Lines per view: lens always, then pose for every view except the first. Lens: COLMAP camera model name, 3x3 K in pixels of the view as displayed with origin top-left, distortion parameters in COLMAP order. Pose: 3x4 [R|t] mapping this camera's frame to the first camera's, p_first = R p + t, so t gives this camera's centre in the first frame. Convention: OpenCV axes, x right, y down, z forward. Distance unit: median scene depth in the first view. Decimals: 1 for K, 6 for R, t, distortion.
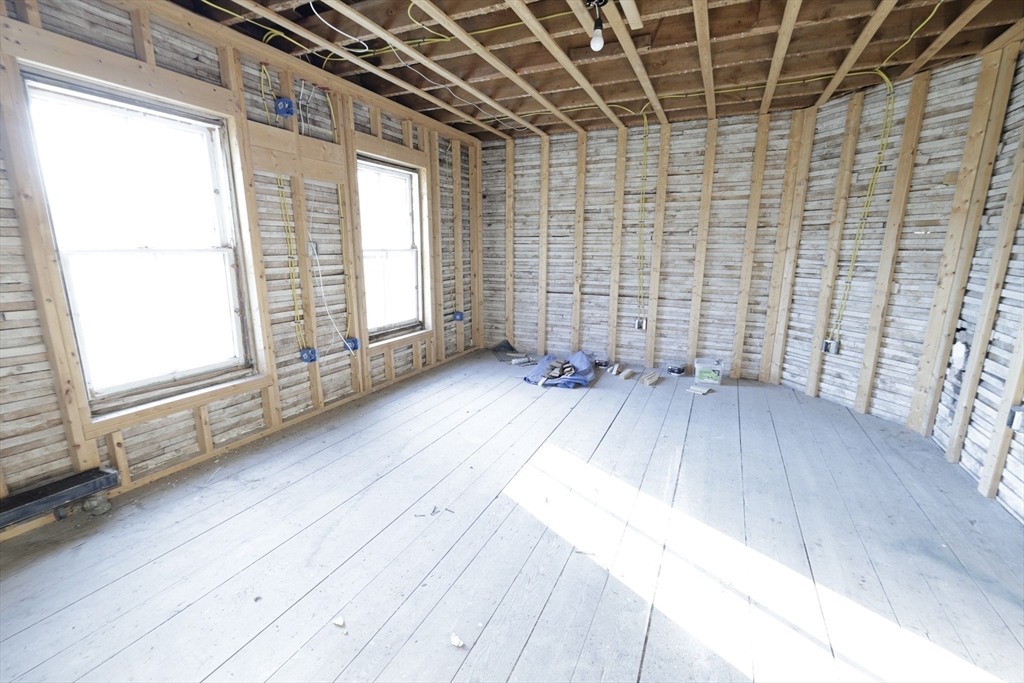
lens RADIAL K [[448.1, 0, 518.3], [0, 448.1, 341.5], [0, 0, 1]] dist [0.010761, -0.000284]
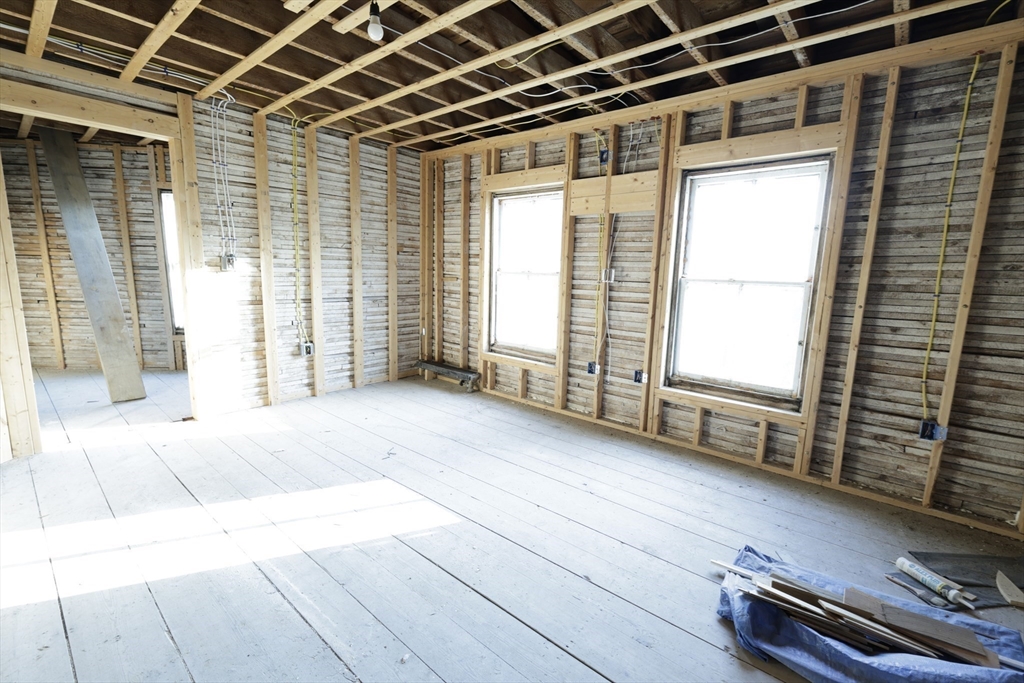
lens RADIAL K [[440.4, 0, 512.0], [0, 440.4, 341.5], [0, 0, 1]] dist [0.000222, -0.000014]
pose [[-0.273433, 0.140097, -0.951634, 0.627324], [-0.230458, 0.950980, 0.206218, -0.209915], [0.933876, 0.275699, -0.227742, 1.018289]]
